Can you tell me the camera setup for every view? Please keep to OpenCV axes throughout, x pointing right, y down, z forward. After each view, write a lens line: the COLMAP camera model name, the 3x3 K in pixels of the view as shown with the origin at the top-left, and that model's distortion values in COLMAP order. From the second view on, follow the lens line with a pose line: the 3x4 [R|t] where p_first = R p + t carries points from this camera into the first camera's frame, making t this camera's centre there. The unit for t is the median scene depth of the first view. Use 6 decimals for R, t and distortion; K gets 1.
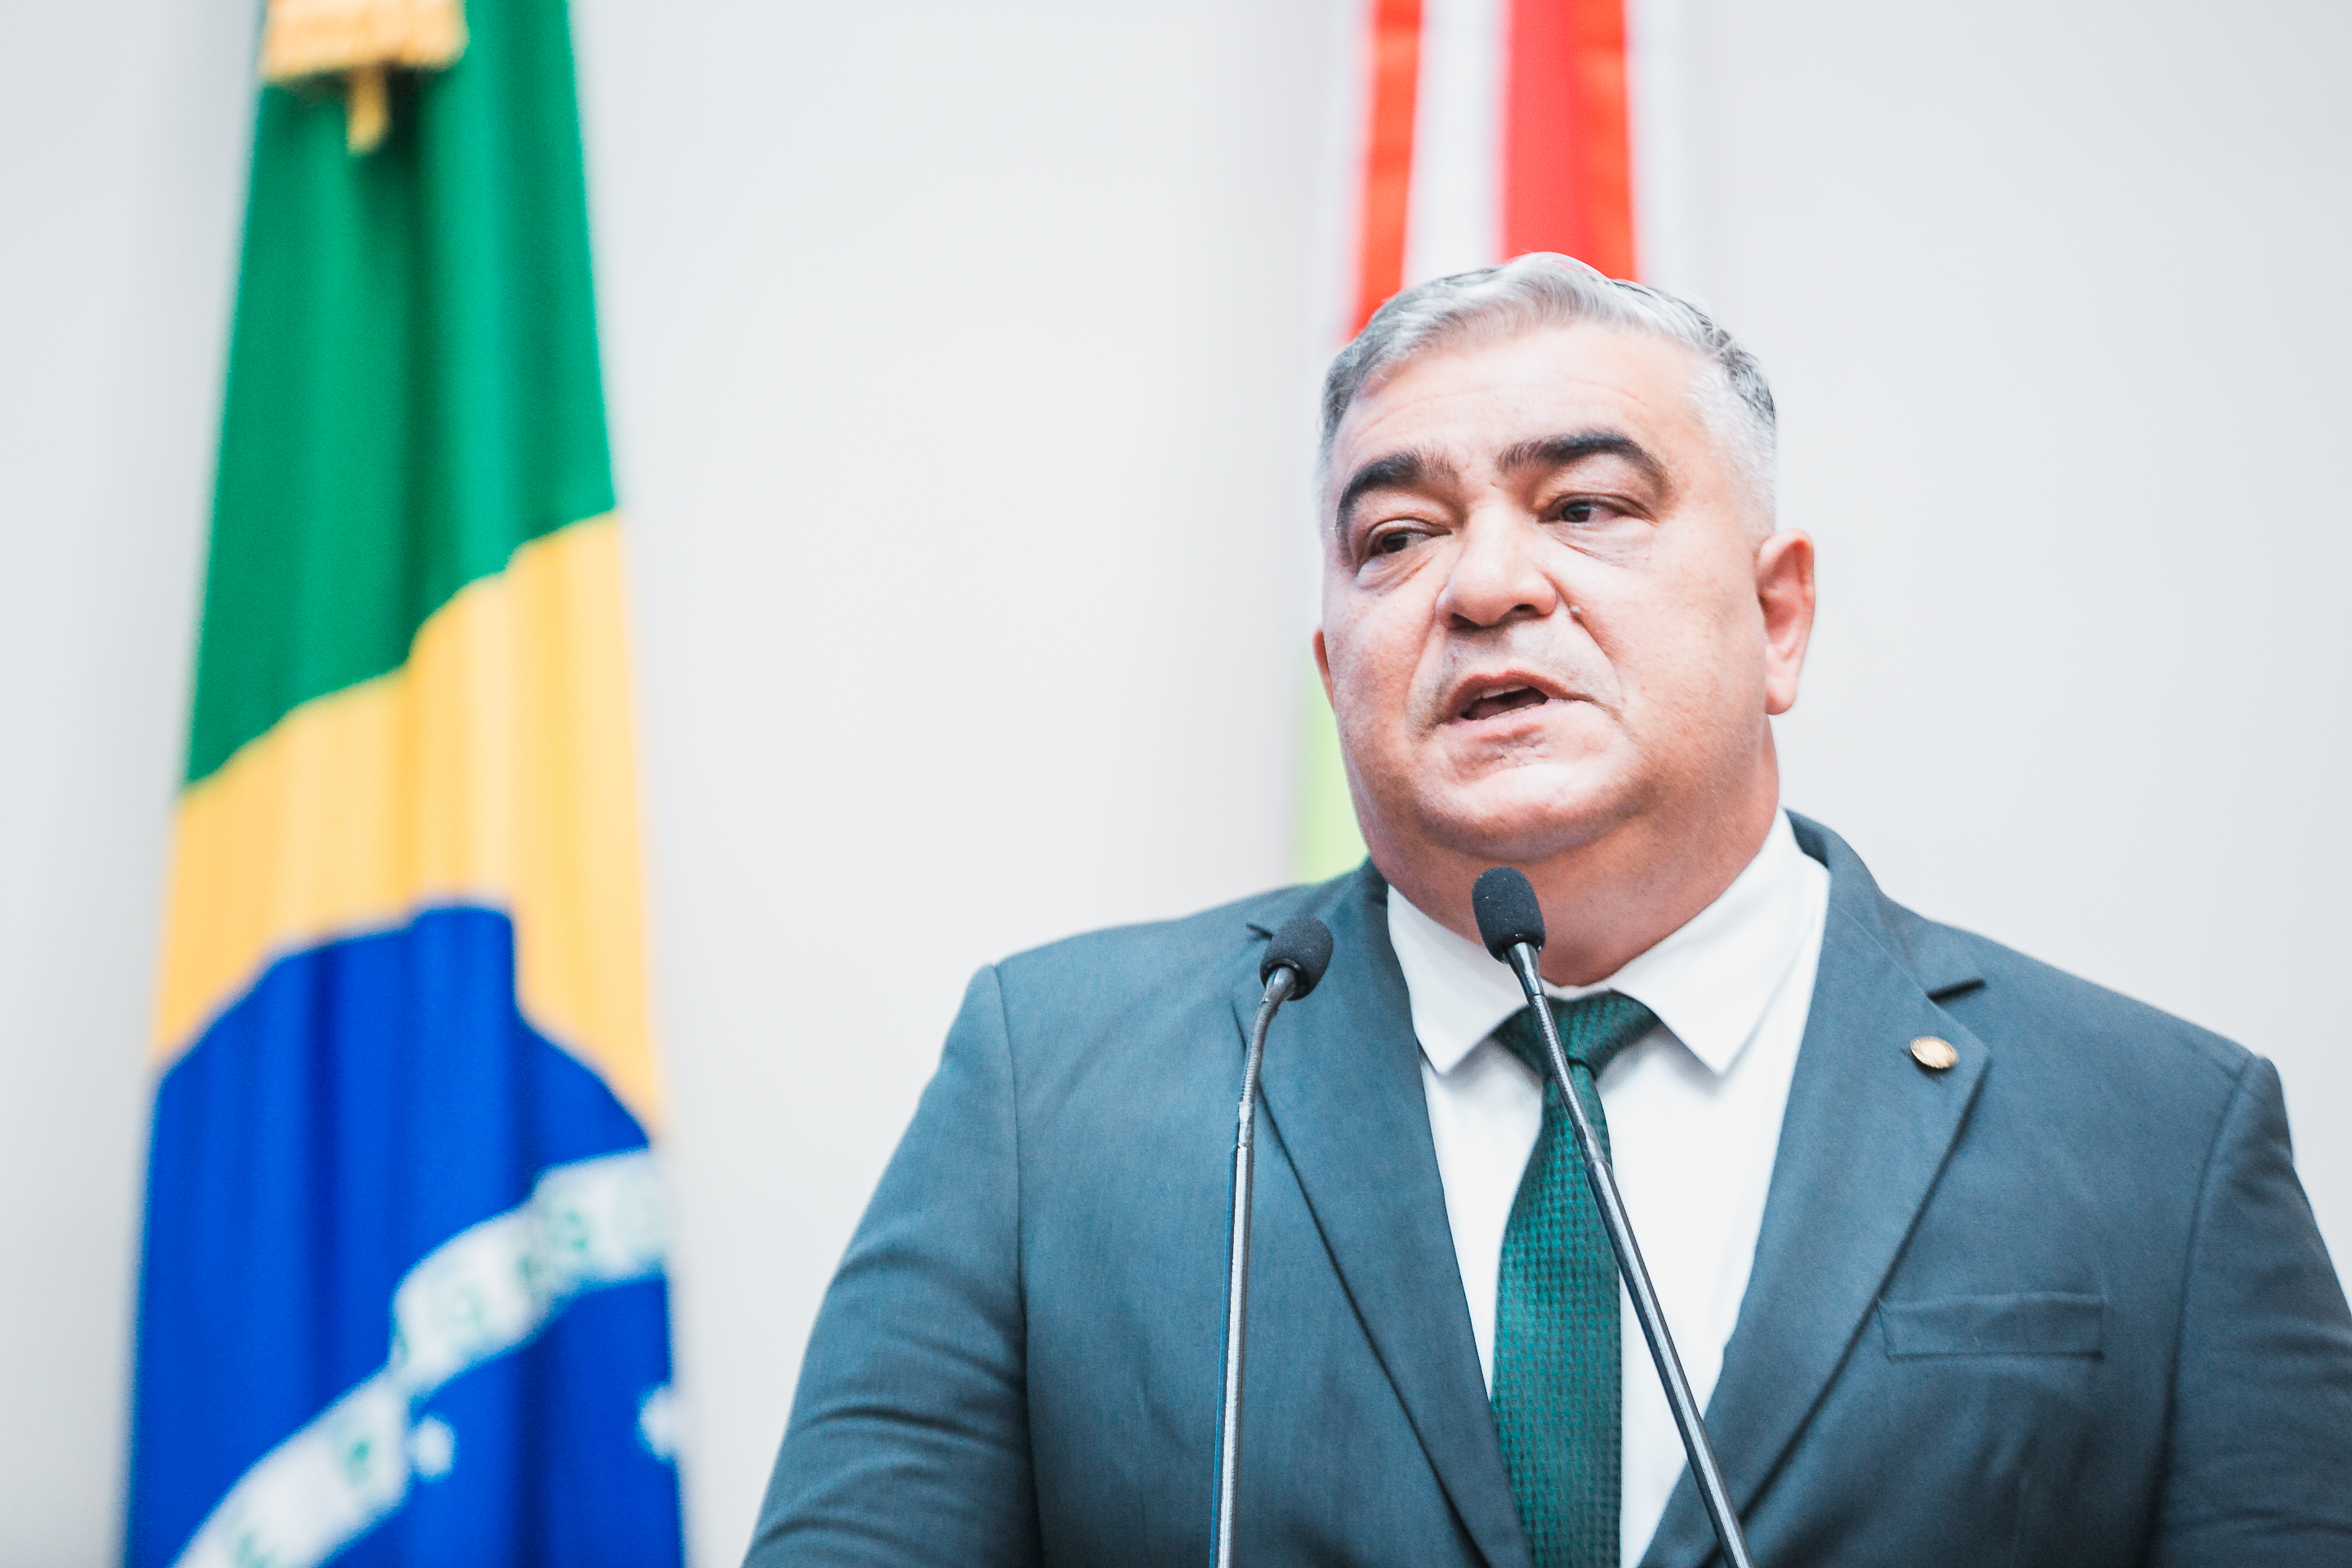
lens RADIAL K [[13780.7, 0, 1178.2], [0, 13780.7, 765.9], [0, 0, 1]] dist [1.140356, 0.000000]
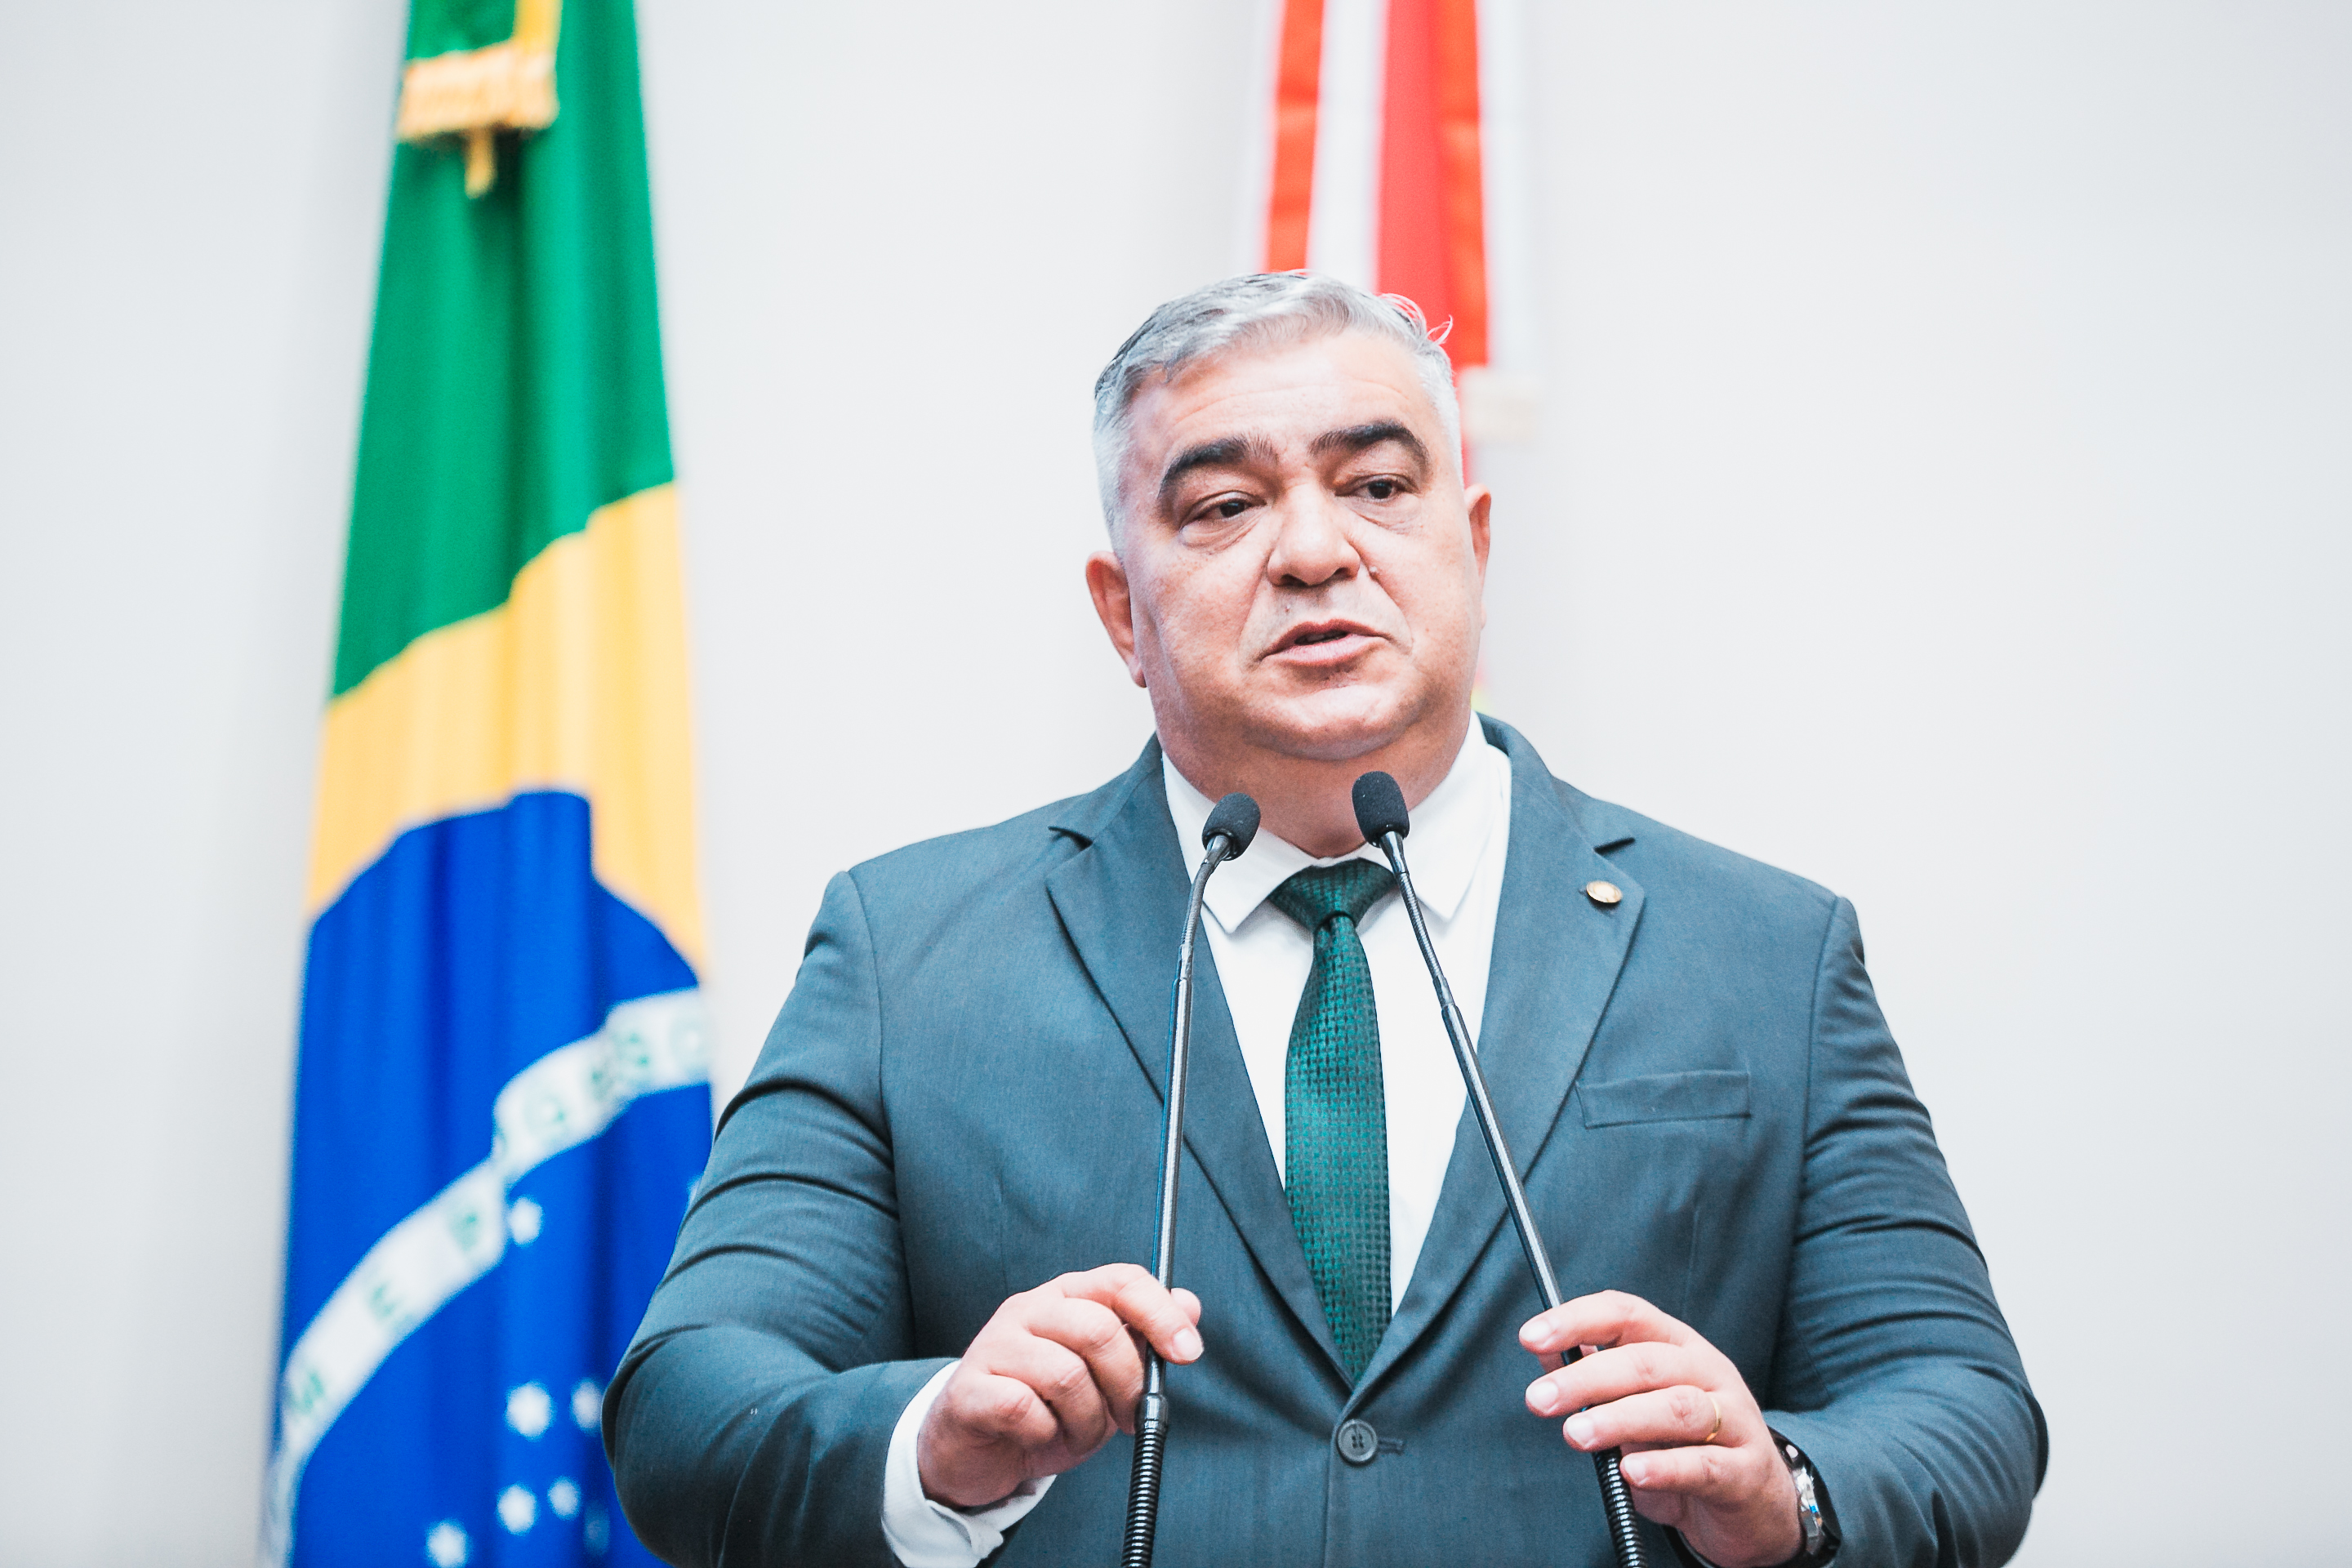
lens RADIAL K [[9714.9, 0, 1186.2], [0, 9714.9, 803.9], [0, 0, 1]] dist [0.239424, 0.000000]
pose [[0.999834, 0.006585, 0.016999, -0.008870], [-0.006646, 0.999972, 0.003513, 0.007627], [-0.016975, -0.003625, 0.999849, 0.111520]]
